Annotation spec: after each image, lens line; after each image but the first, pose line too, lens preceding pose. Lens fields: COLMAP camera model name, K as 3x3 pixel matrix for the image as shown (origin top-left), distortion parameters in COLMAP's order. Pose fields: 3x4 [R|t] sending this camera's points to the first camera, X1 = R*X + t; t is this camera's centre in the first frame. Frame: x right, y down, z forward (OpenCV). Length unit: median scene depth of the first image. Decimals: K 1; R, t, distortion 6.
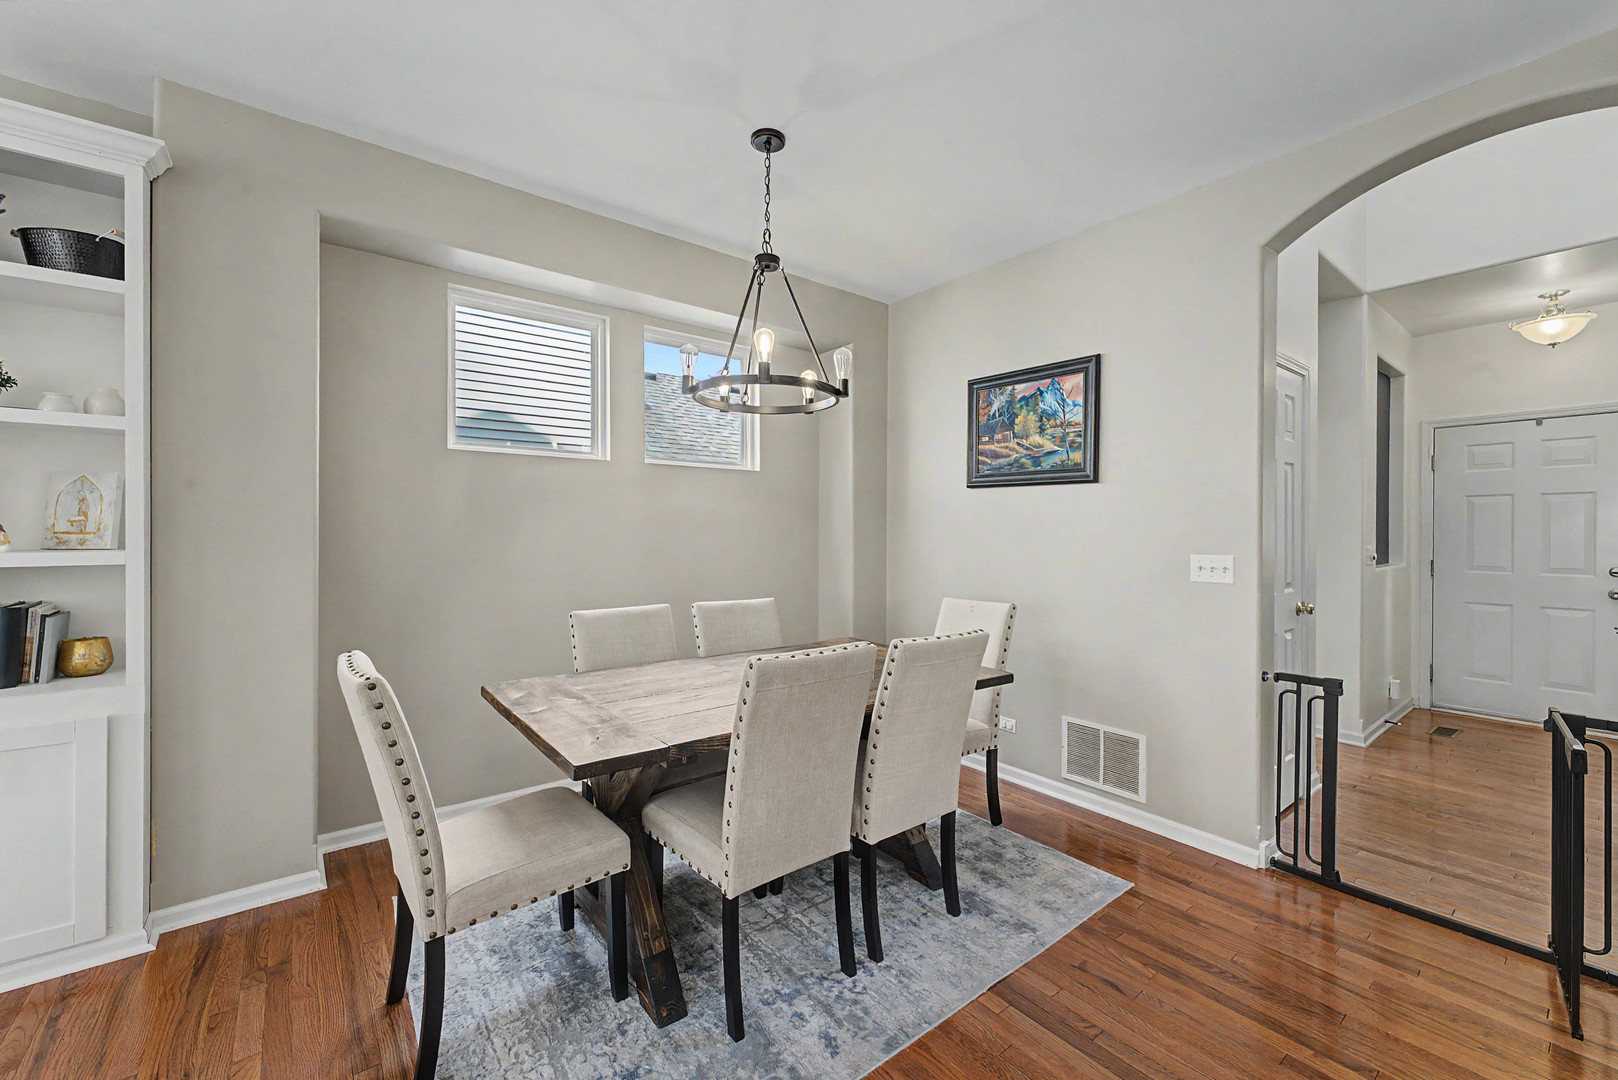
lens RADIAL K [[646.6, 0, 801.8], [0, 646.6, 533.7], [0, 0, 1]] dist [-0.000323, -0.000115]
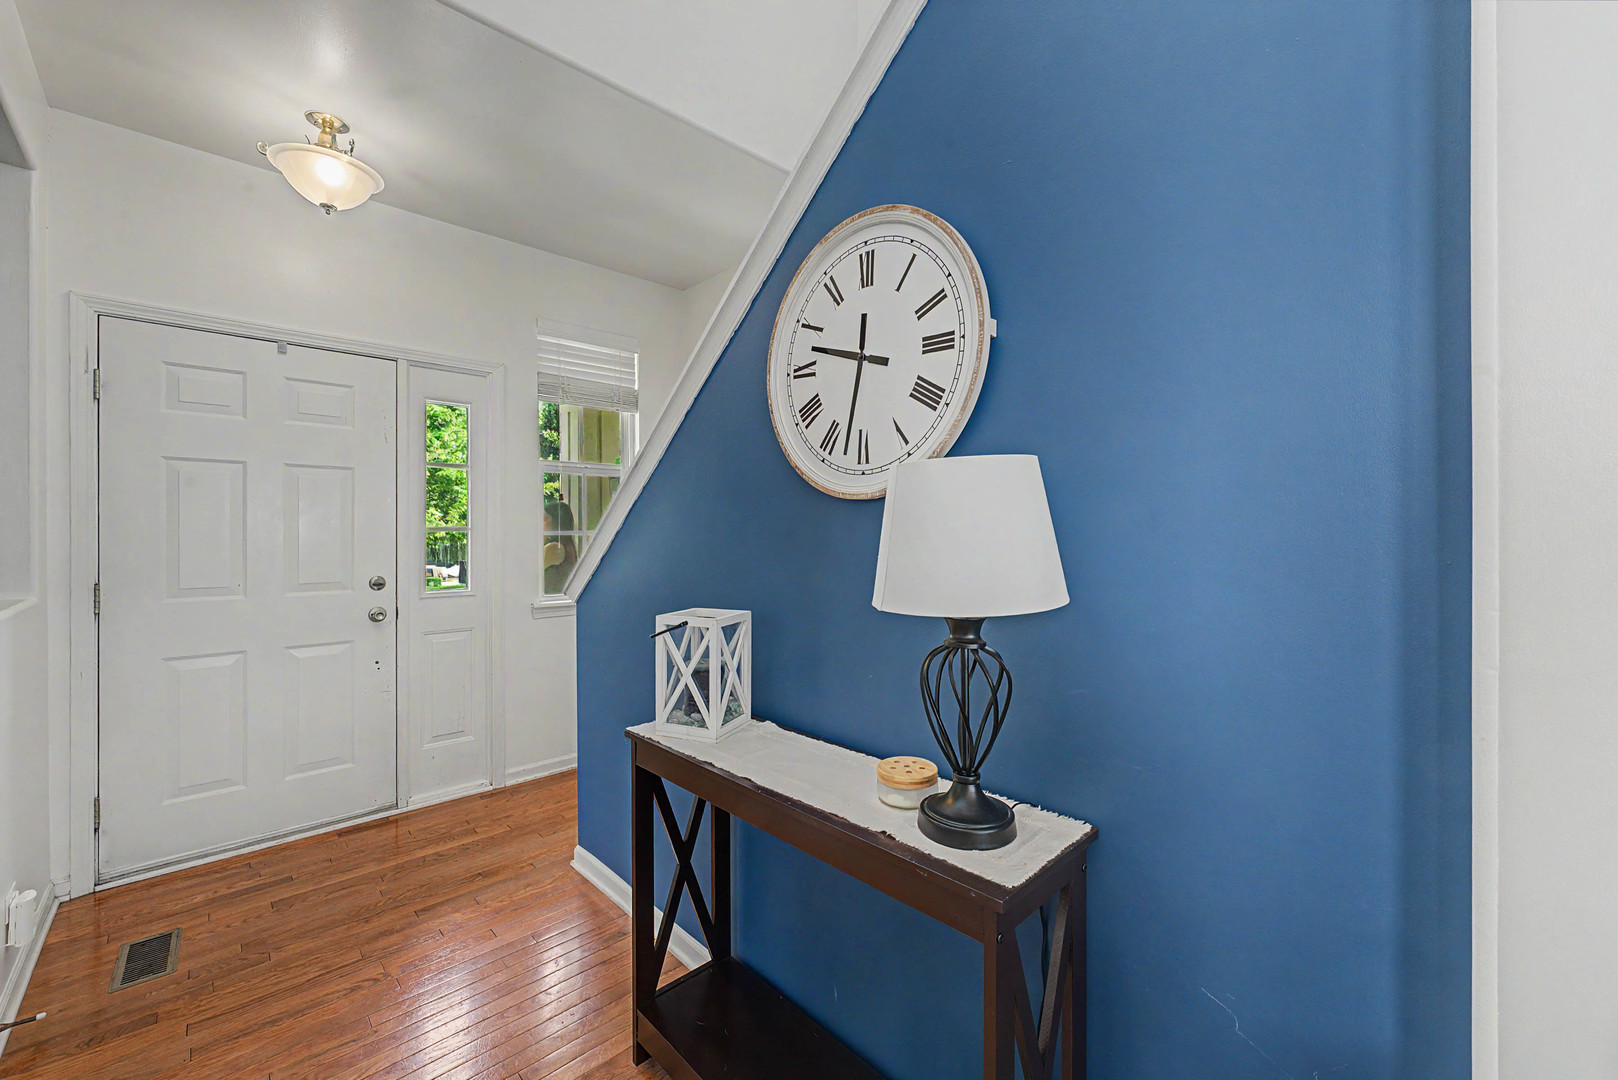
lens RADIAL K [[646.6, 0, 808.5], [0, 646.6, 531.9], [0, 0, 1]] dist [-0.000323, -0.000115]
pose [[-0.083466, -0.001835, 0.996509, 0.650672], [0.003937, 0.999990, 0.002171, 0.003920], [-0.996503, 0.004104, -0.083458, 0.739877]]
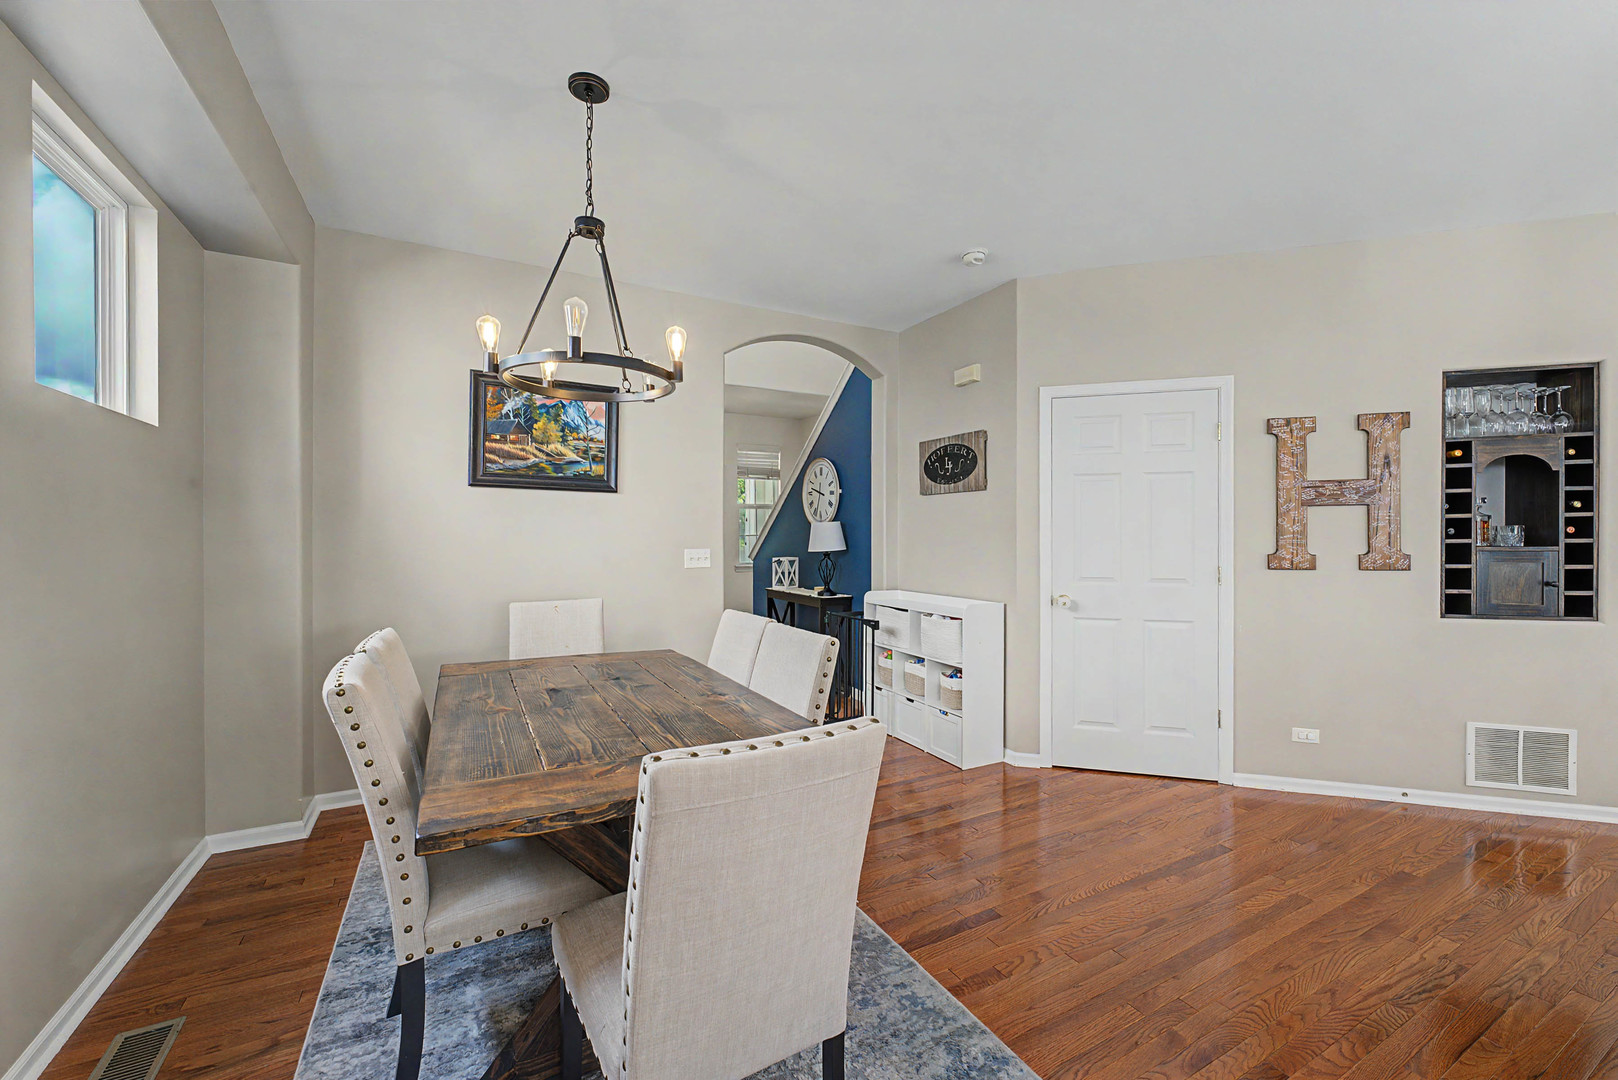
lens RADIAL K [[646.6, 0, 815.9], [0, 646.6, 540.8], [0, 0, 1]] dist [-0.000323, -0.000115]
pose [[0.171455, -0.011372, 0.985126, -0.619248], [0.000756, 0.999935, 0.011411, -0.002589], [-0.985192, -0.001212, 0.171452, 0.385804]]
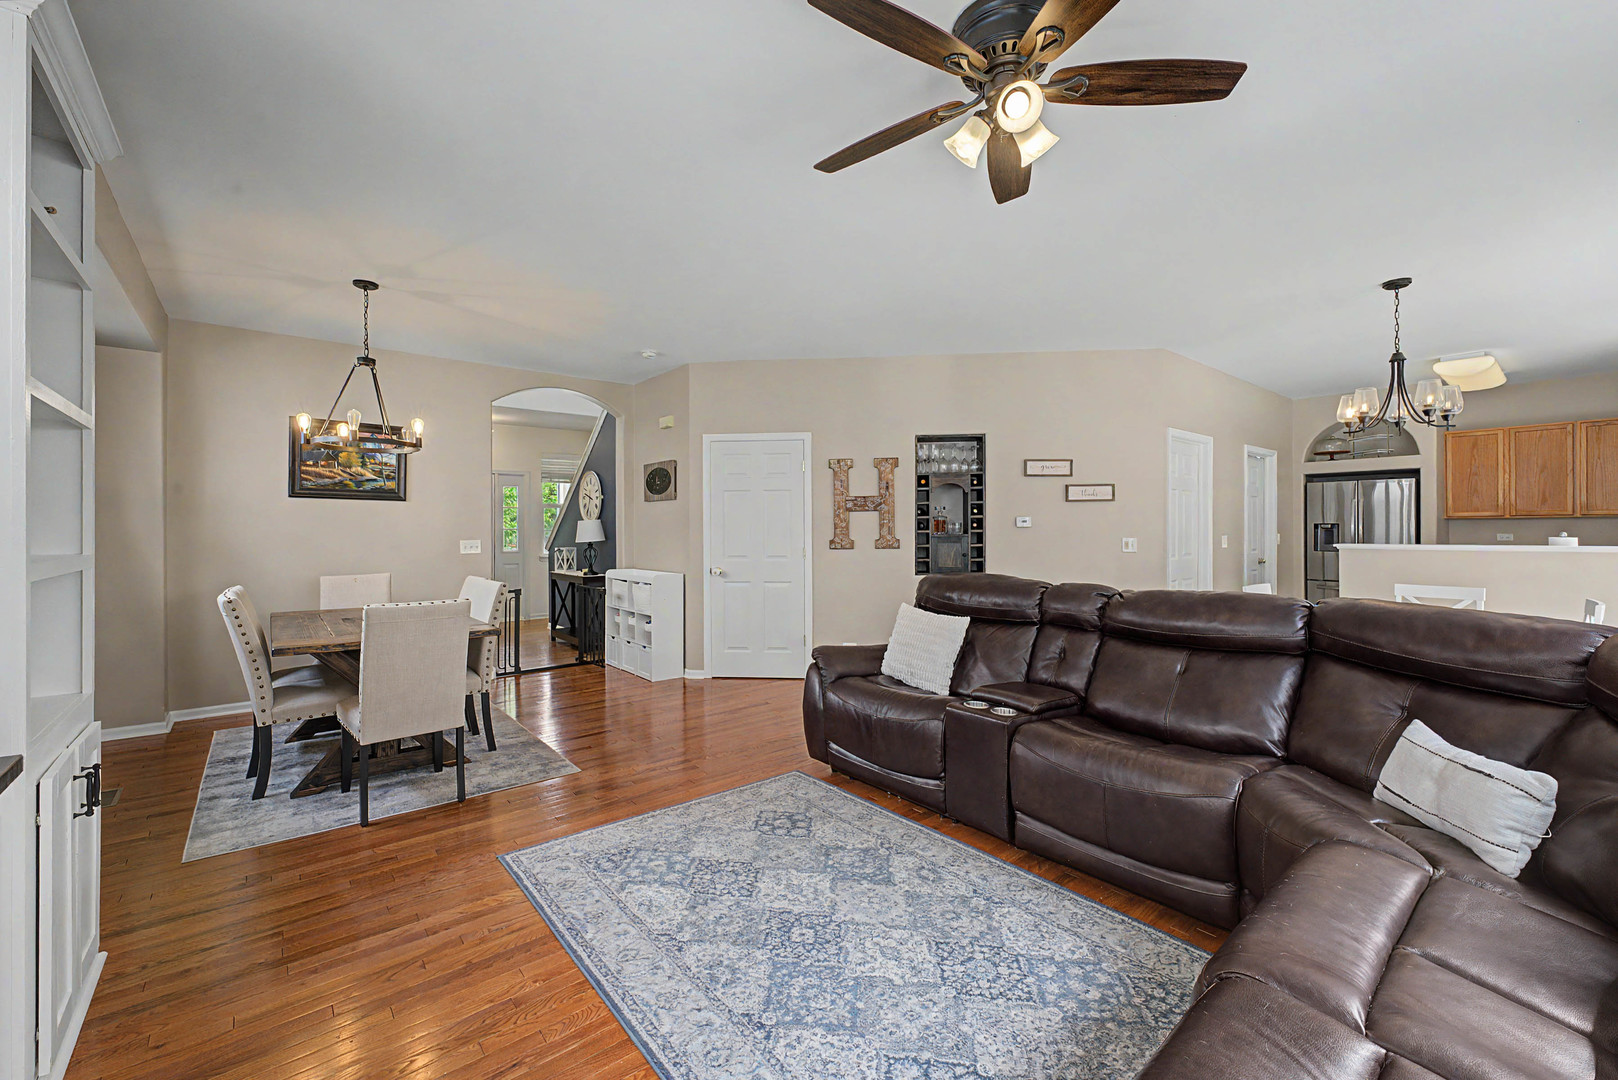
lens RADIAL K [[646.6, 0, 803.7], [0, 646.6, 530.9], [0, 0, 1]] dist [-0.000323, -0.000115]
pose [[-0.016916, -0.005636, 0.999841, -1.179869], [0.005483, 0.999969, 0.005729, -0.003305], [-0.999842, 0.005579, -0.016885, -0.032574]]
